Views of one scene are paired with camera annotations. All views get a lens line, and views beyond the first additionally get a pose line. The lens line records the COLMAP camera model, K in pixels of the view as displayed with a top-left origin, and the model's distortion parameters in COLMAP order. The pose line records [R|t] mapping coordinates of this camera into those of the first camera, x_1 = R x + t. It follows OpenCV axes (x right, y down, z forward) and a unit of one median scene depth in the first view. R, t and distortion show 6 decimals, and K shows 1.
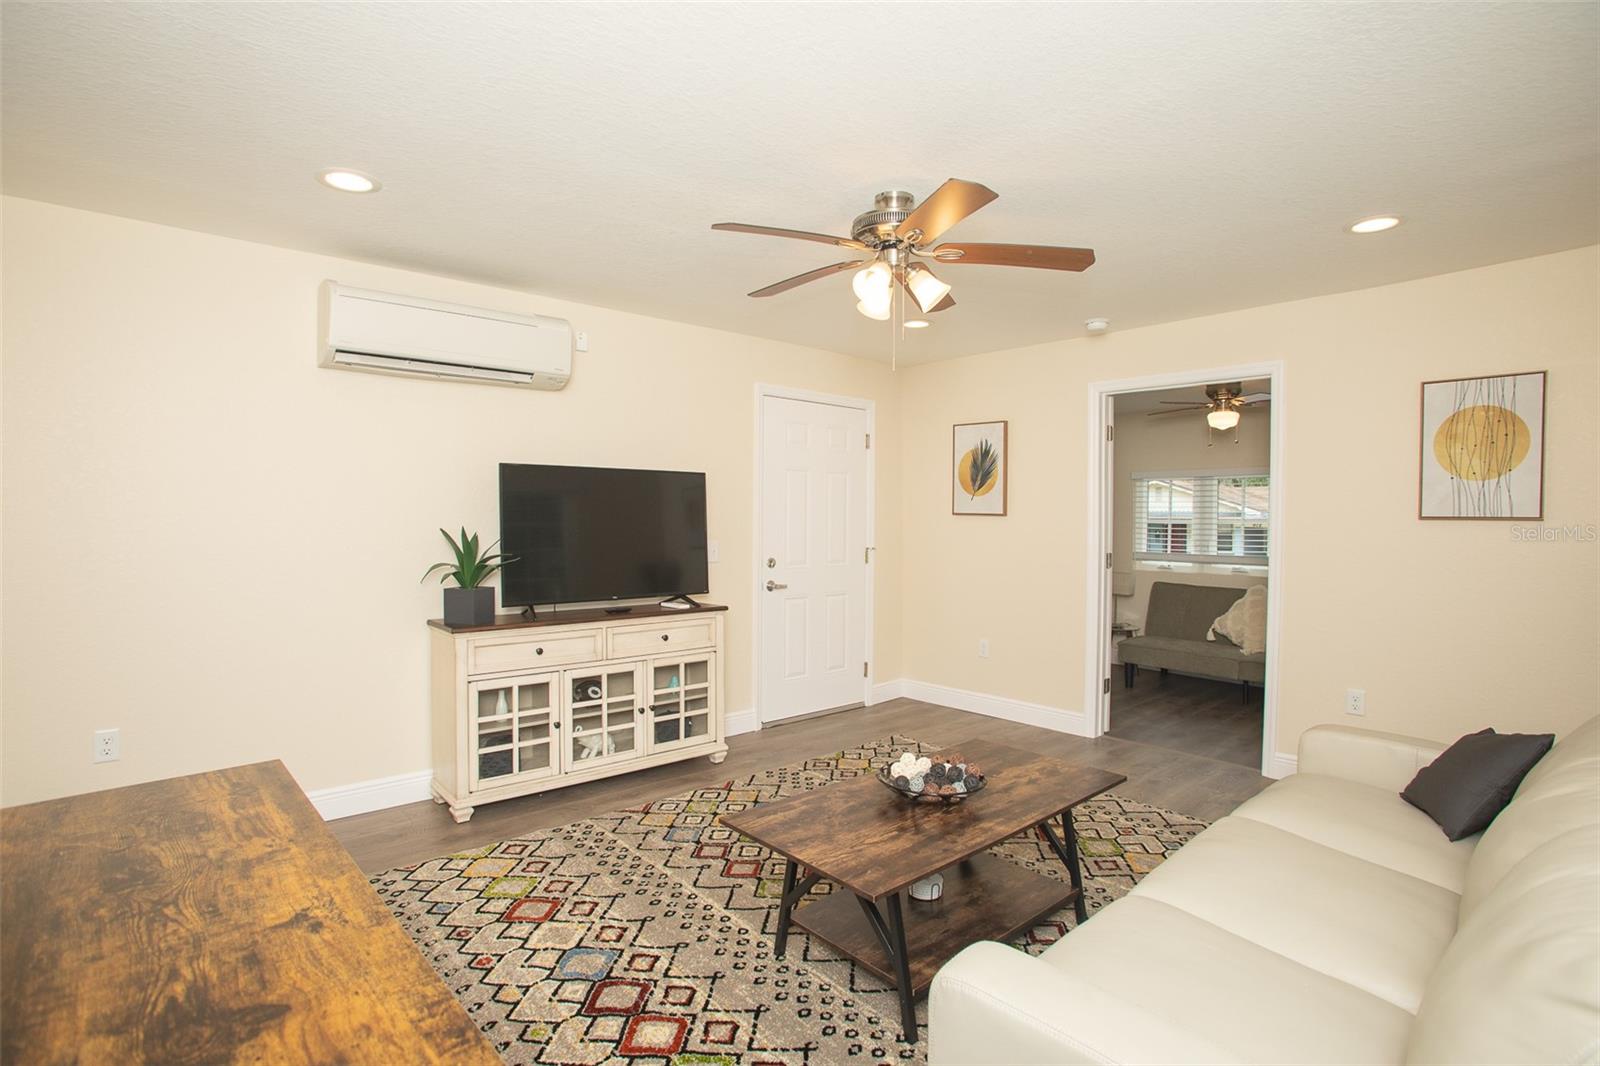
lens RADIAL K [[775.2, 0, 790.5], [0, 775.2, 532.7], [0, 0, 1]] dist [-0.077874, 0.036177]
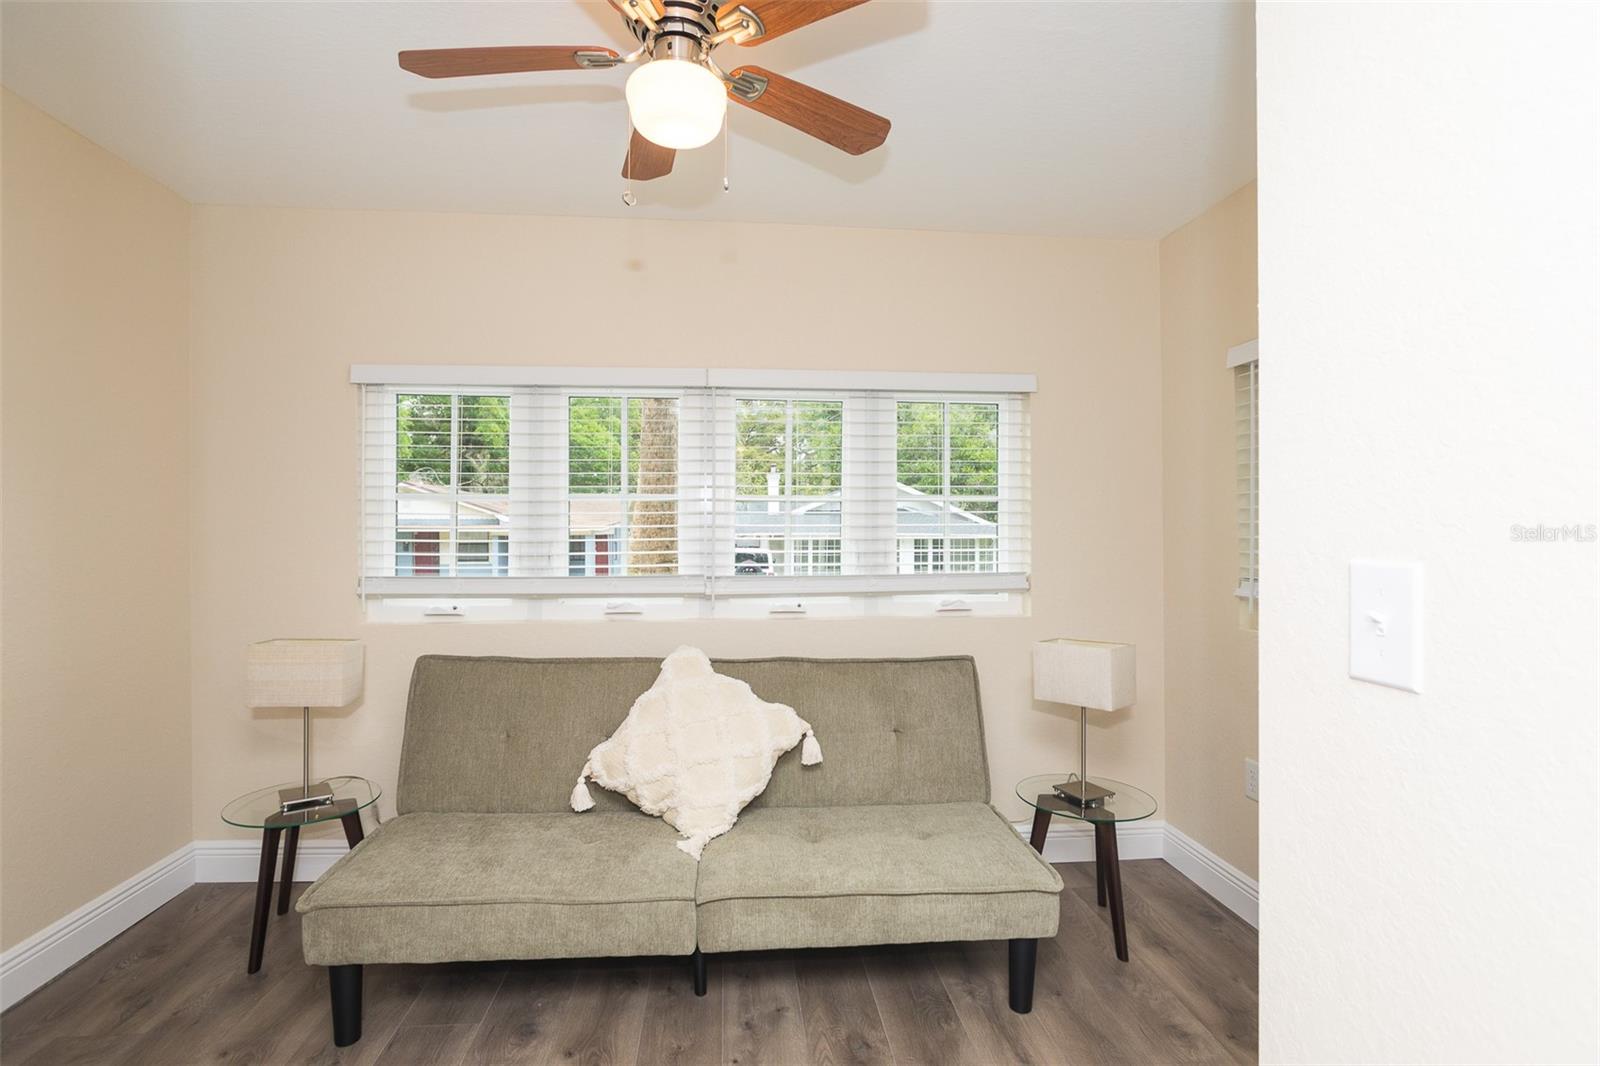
lens RADIAL K [[787.7, 0, 789.4], [0, 787.7, 533.9], [0, 0, 1]] dist [-0.005462, 0.000969]
pose [[0.606043, -0.004259, 0.795421, 0.561843], [0.019201, 0.999773, -0.009277, 0.022763], [-0.795200, 0.020895, 0.605987, 1.242657]]
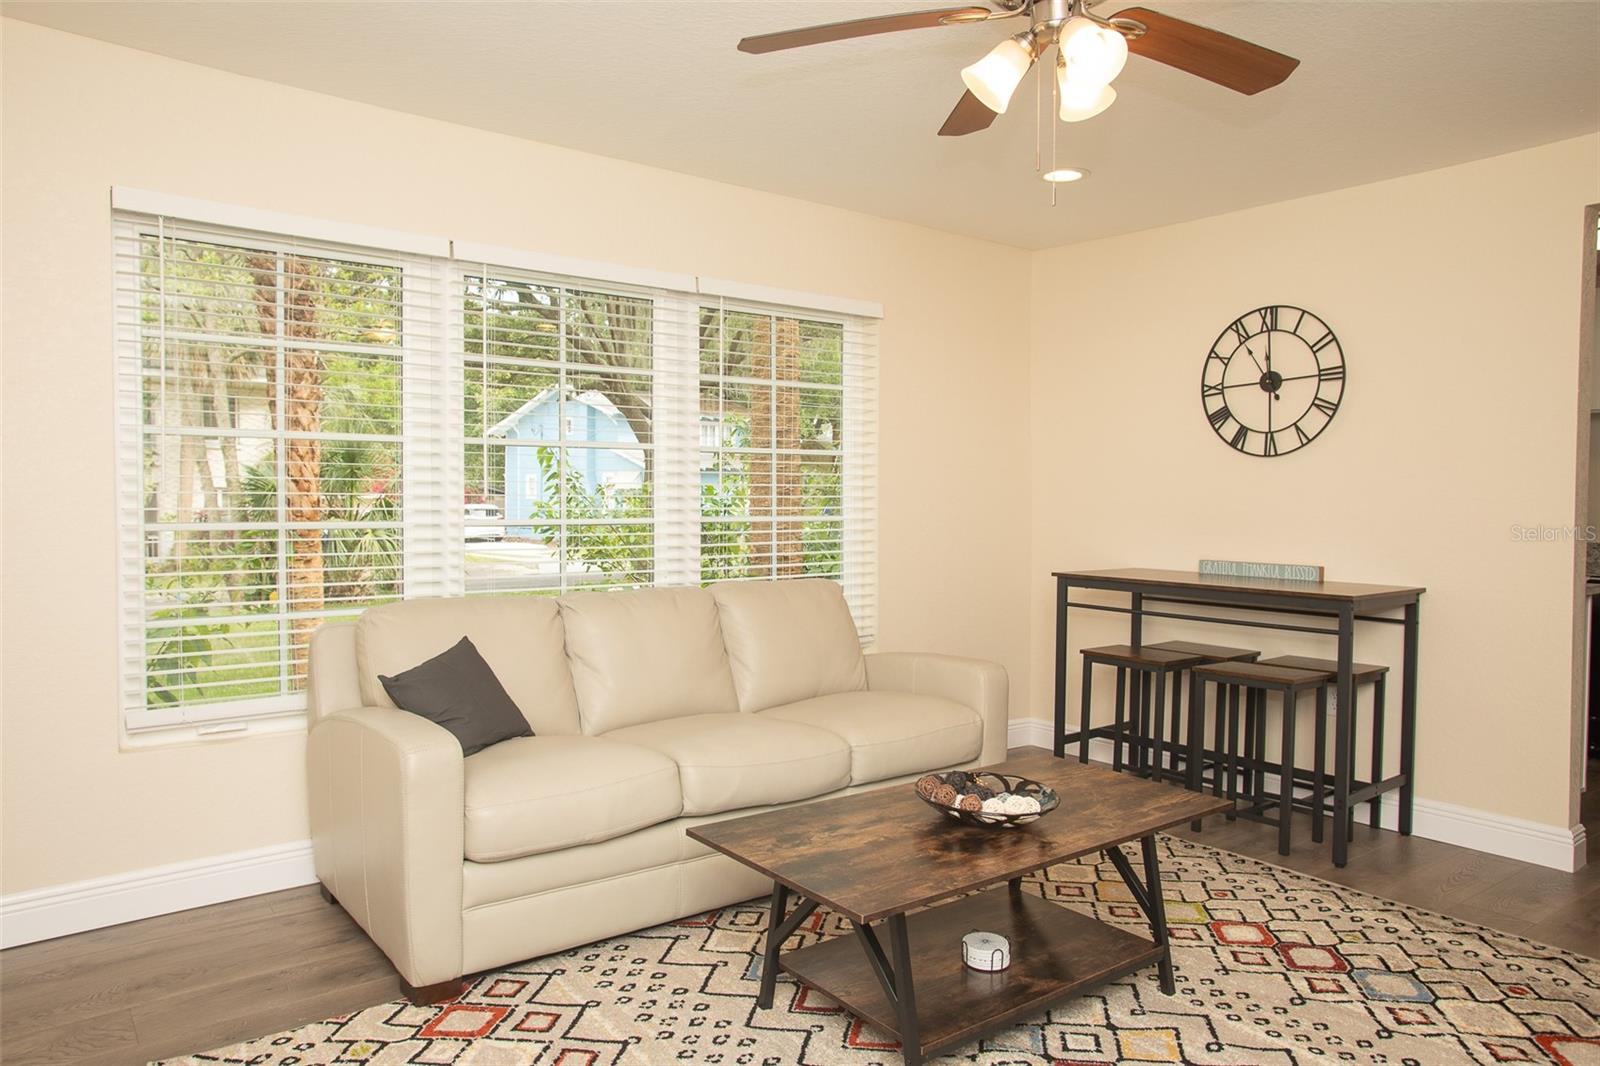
lens RADIAL K [[1072.8, 0, 790.6], [0, 1072.8, 528.3], [0, 0, 1]] dist [-0.072757, 0.074364]
pose [[-0.997932, -0.015394, 0.062407, 0.226079], [-0.011985, 0.998434, 0.054637, 0.001191], [-0.063150, 0.053776, -0.996554, 1.477371]]
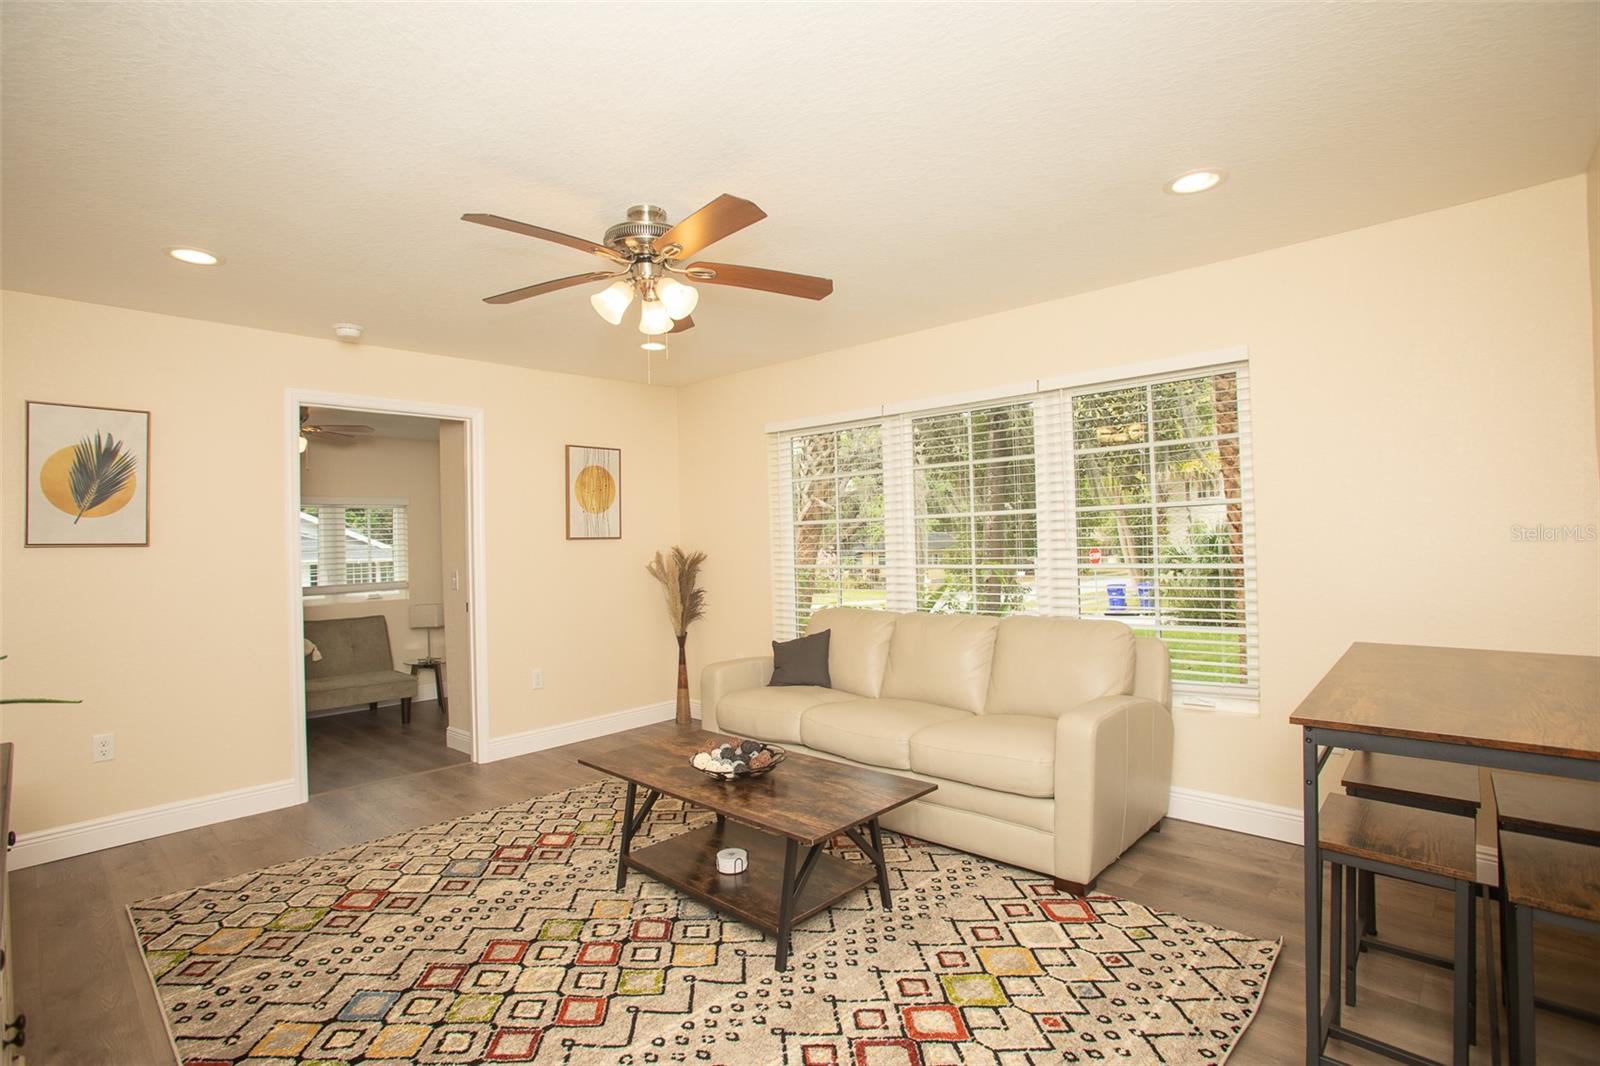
lens RADIAL K [[775.2, 0, 790.5], [0, 775.2, 532.7], [0, 0, 1]] dist [-0.077874, 0.036177]
pose [[-0.092522, 0.009229, 0.995668, -0.693436], [0.049087, 0.998783, -0.004697, -0.003319], [-0.994500, 0.048440, -0.092862, 0.731981]]
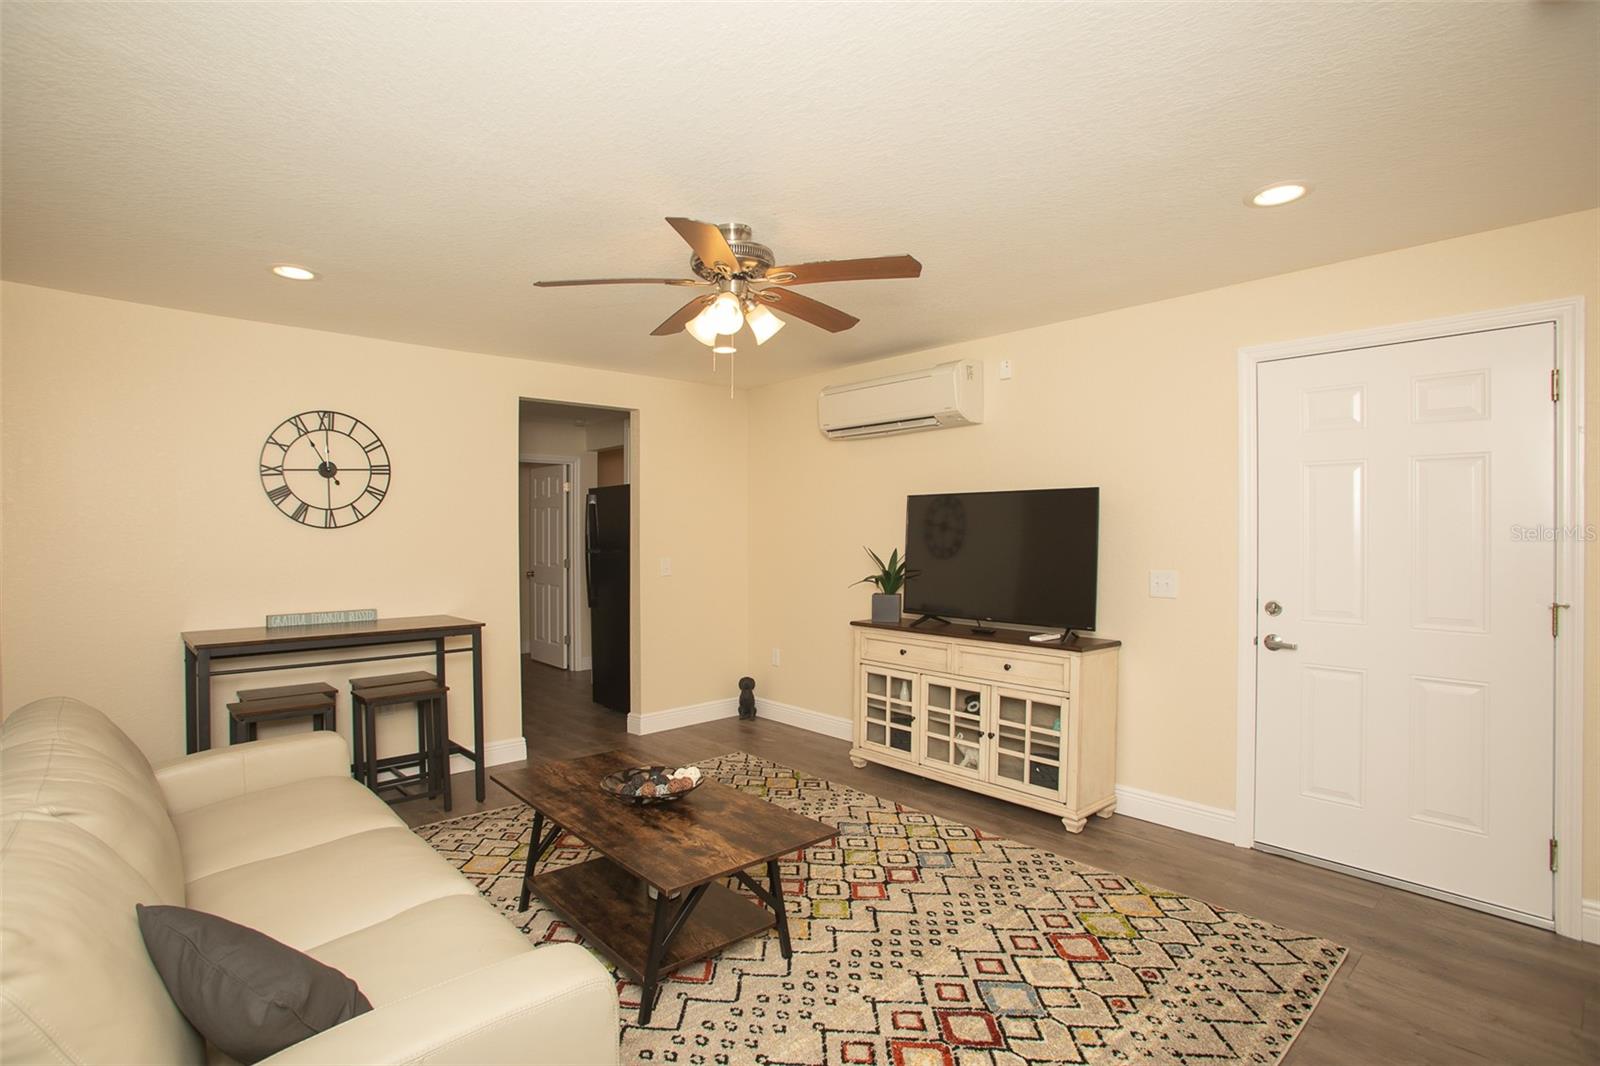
lens RADIAL K [[775.2, 0, 790.5], [0, 775.2, 532.7], [0, 0, 1]] dist [-0.077874, 0.036177]
pose [[0.013073, -0.005624, -0.999899, 0.917892], [-0.018252, 0.999816, -0.005862, -0.021792], [0.999748, 0.018327, 0.012967, 0.848125]]
